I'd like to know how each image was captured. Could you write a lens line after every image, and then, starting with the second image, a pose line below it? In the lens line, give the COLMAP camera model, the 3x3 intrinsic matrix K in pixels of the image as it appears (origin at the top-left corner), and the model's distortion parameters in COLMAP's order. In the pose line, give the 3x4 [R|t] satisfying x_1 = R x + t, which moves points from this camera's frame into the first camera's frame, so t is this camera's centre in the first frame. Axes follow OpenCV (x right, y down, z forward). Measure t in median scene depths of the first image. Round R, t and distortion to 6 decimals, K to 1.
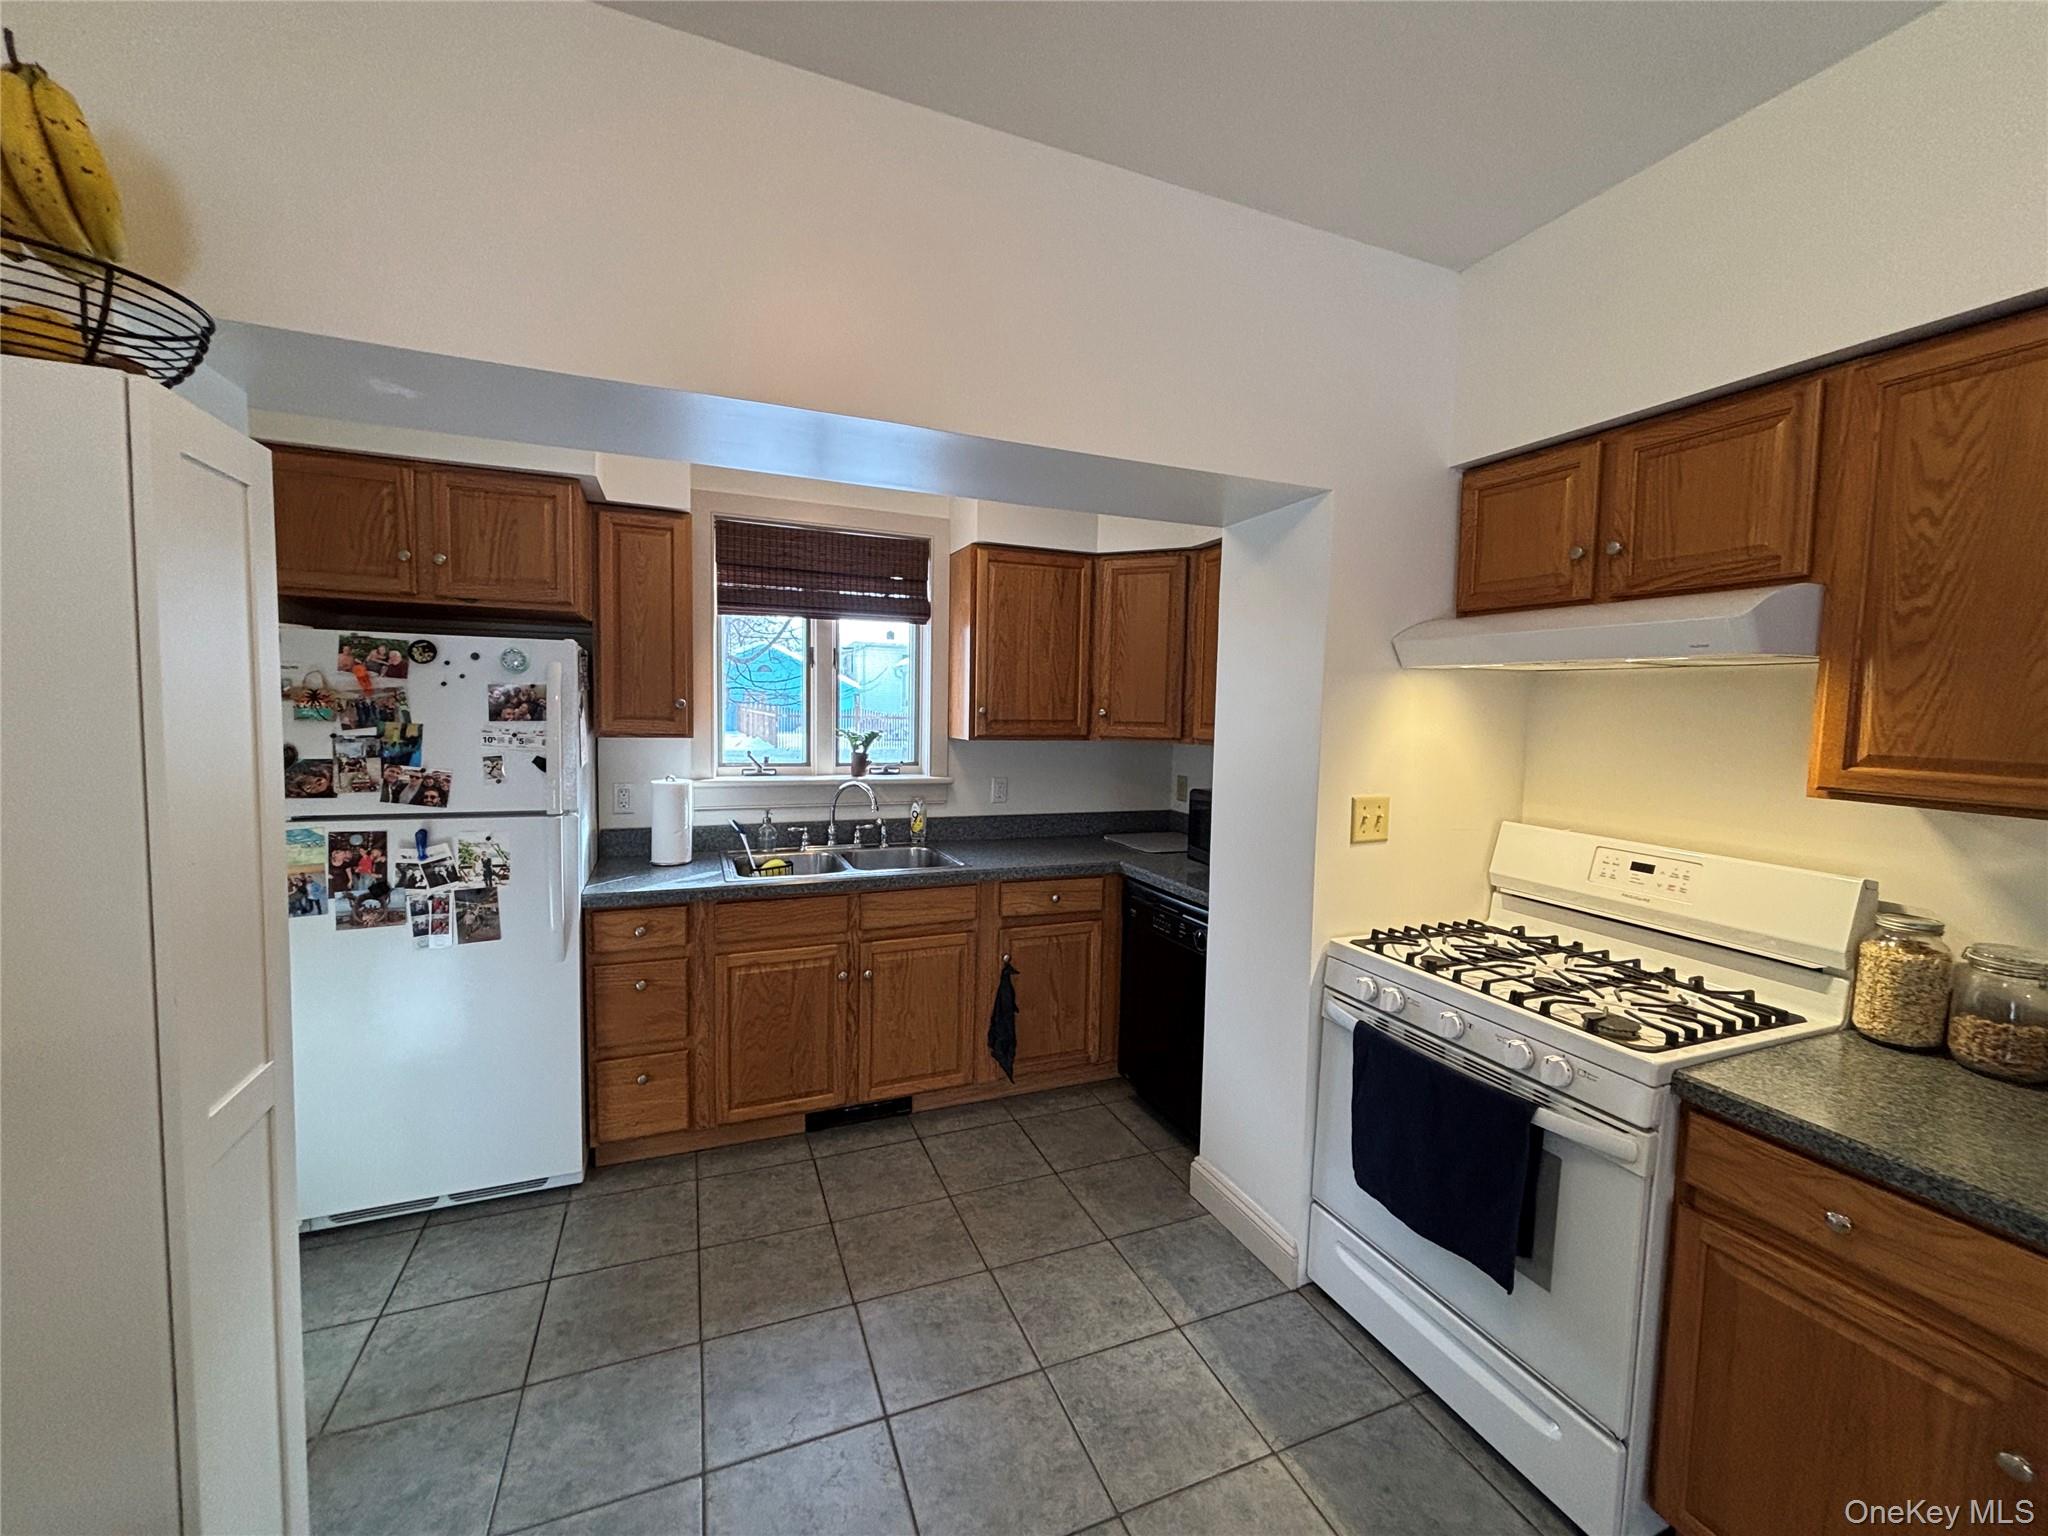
lens RADIAL K [[819.7, 0, 1025.2], [0, 819.7, 765.9], [0, 0, 1]] dist [-0.004506, 0.001512]
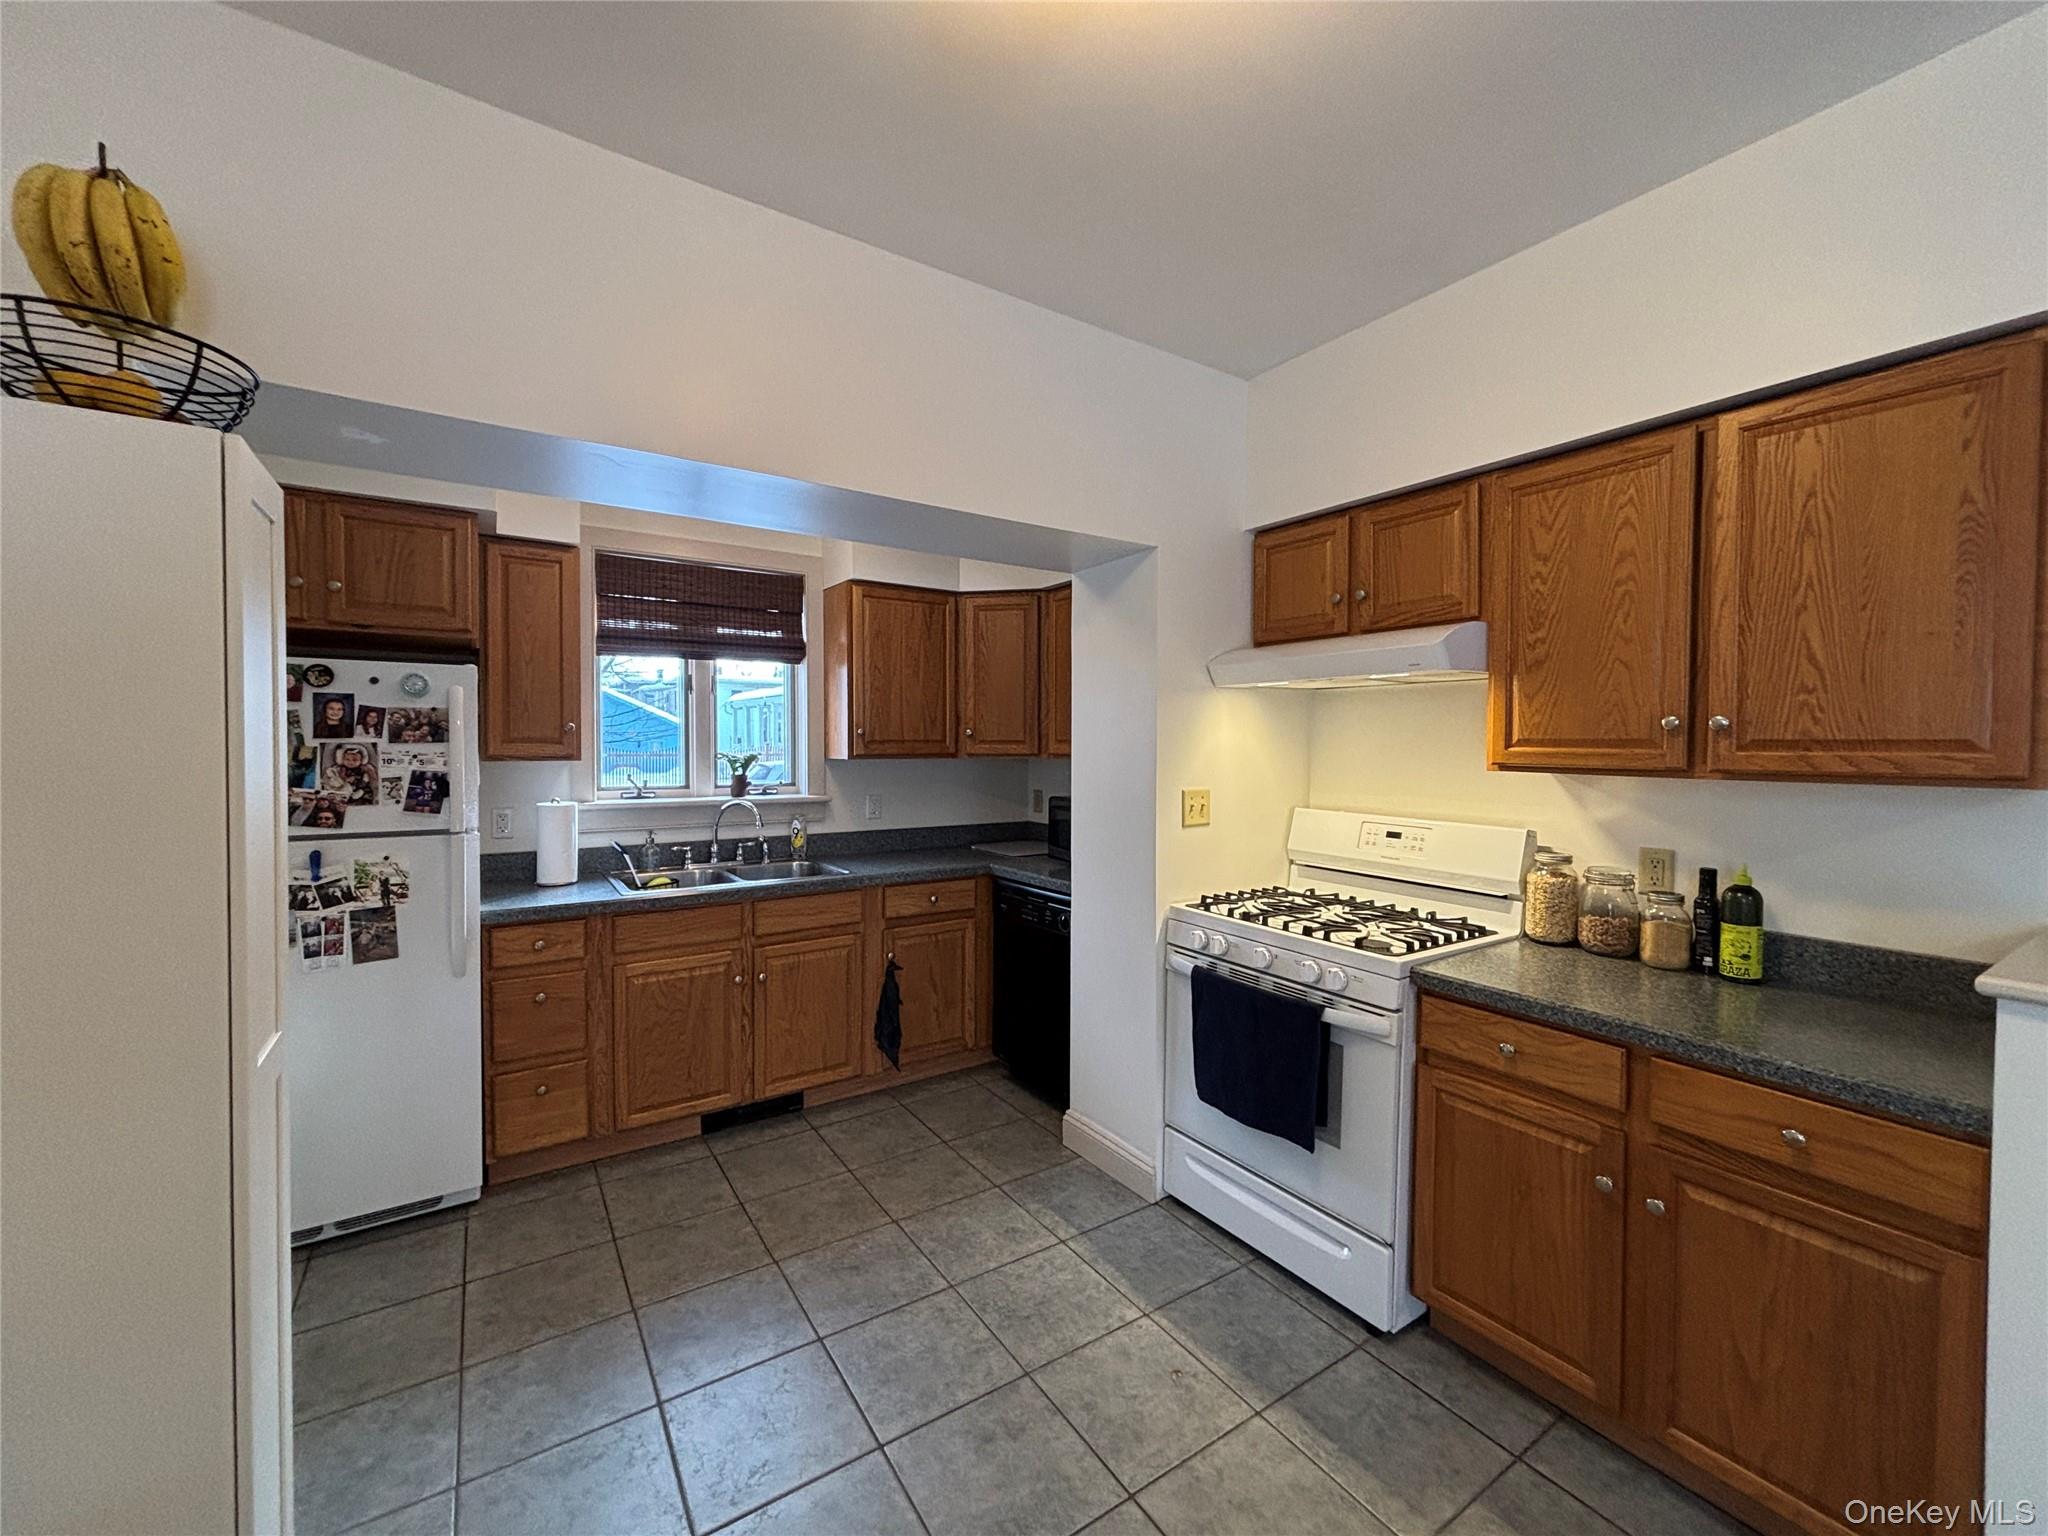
lens RADIAL K [[819.7, 0, 1024.9], [0, 819.7, 765.8], [0, 0, 1]] dist [-0.004506, 0.001512]
pose [[0.980456, -0.023432, 0.195337, -0.072600], [0.032126, 0.998624, -0.041460, 0.042523], [-0.194097, 0.046925, 0.979859, -0.162190]]
